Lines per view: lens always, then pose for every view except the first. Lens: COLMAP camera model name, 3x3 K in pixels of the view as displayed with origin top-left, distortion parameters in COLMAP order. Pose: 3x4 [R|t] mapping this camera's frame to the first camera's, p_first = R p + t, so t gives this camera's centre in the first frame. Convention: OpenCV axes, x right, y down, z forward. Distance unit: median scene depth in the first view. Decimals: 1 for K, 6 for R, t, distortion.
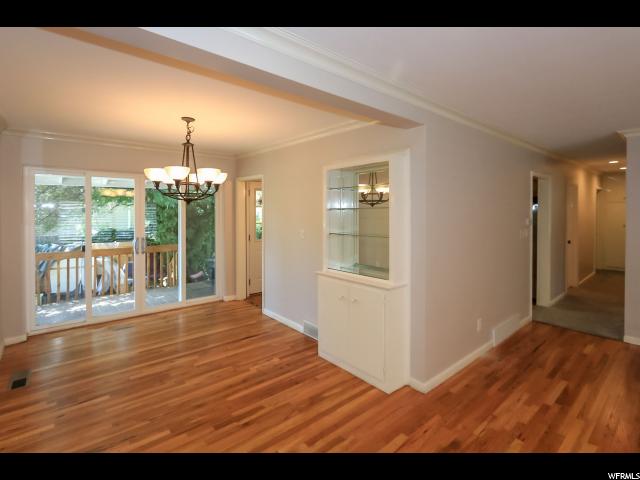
lens RADIAL K [[309.2, 0, 309.0], [0, 309.2, 215.3], [0, 0, 1]] dist [-0.003224, 0.000507]
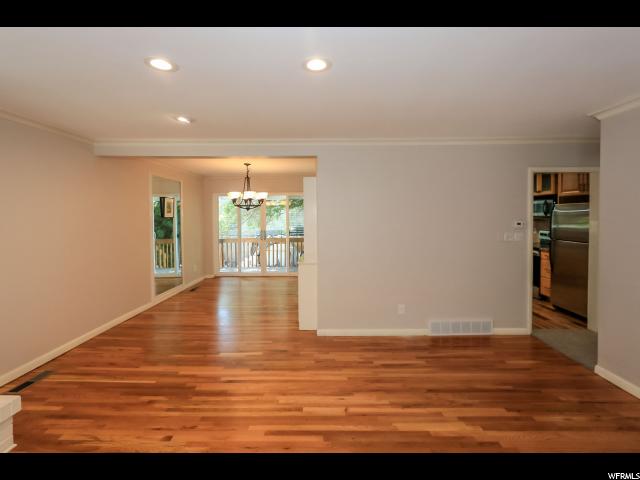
lens RADIAL K [[309.2, 0, 315.5], [0, 309.2, 219.3], [0, 0, 1]] dist [-0.003224, 0.000507]
pose [[0.747440, 0.004401, -0.664315, 0.968987], [-0.002086, 0.999989, 0.004278, 0.005381], [0.664326, -0.001812, 0.747440, -0.086695]]
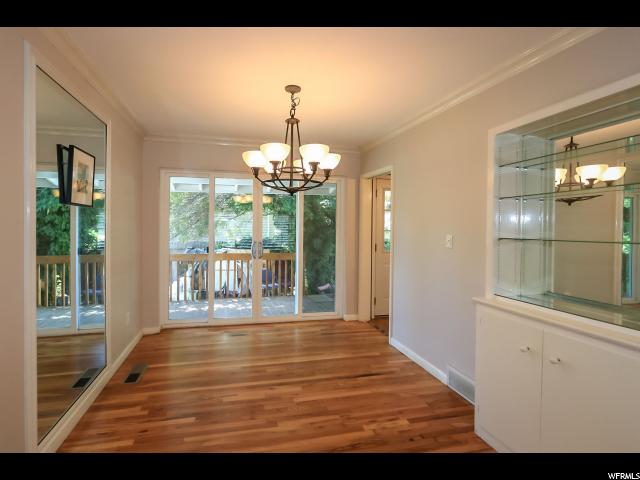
lens RADIAL K [[309.2, 0, 300.6], [0, 309.2, 229.7], [0, 0, 1]] dist [-0.003224, 0.000507]
pose [[0.898775, 0.013144, -0.438214, -0.016510], [-0.015953, 0.999869, -0.002727, 0.046071], [0.438120, 0.009442, 0.898867, 0.254670]]
